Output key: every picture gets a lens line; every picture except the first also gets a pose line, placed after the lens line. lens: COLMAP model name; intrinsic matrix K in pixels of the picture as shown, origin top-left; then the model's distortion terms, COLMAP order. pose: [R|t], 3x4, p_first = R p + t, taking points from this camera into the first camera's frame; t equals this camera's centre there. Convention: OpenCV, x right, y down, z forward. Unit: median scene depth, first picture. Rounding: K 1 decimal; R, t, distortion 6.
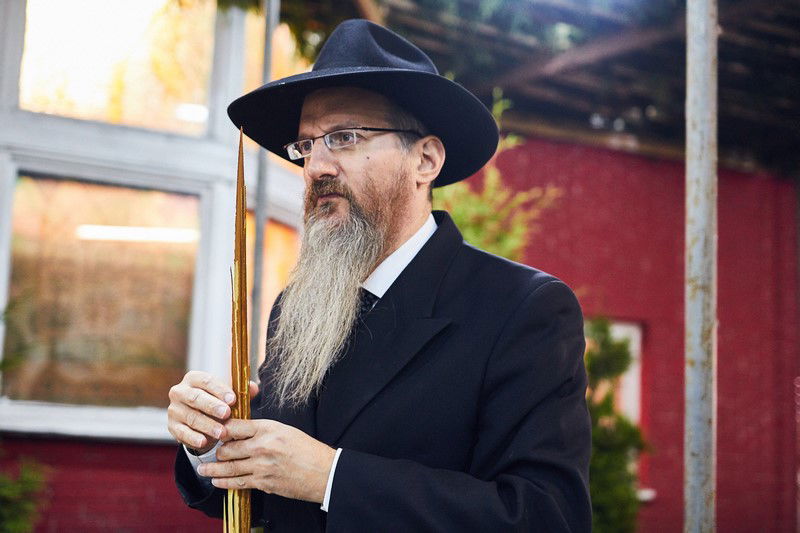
lens RADIAL K [[1214.8, 0, 400.0], [0, 1214.8, 266.5], [0, 0, 1]] dist [-0.020173, -0.018550]
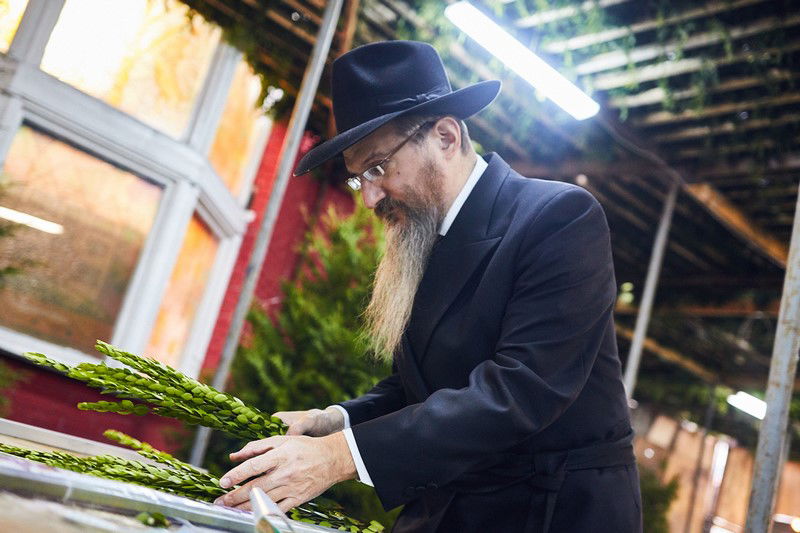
lens RADIAL K [[985.9, 0, 400.0], [0, 985.9, 266.5], [0, 0, 1]] dist [-0.020626, -0.008537]
pose [[0.943288, 0.272211, 0.190023, -0.111518], [-0.257754, 0.961275, -0.097535, 0.050568], [-0.209214, 0.043024, 0.976923, 0.023748]]
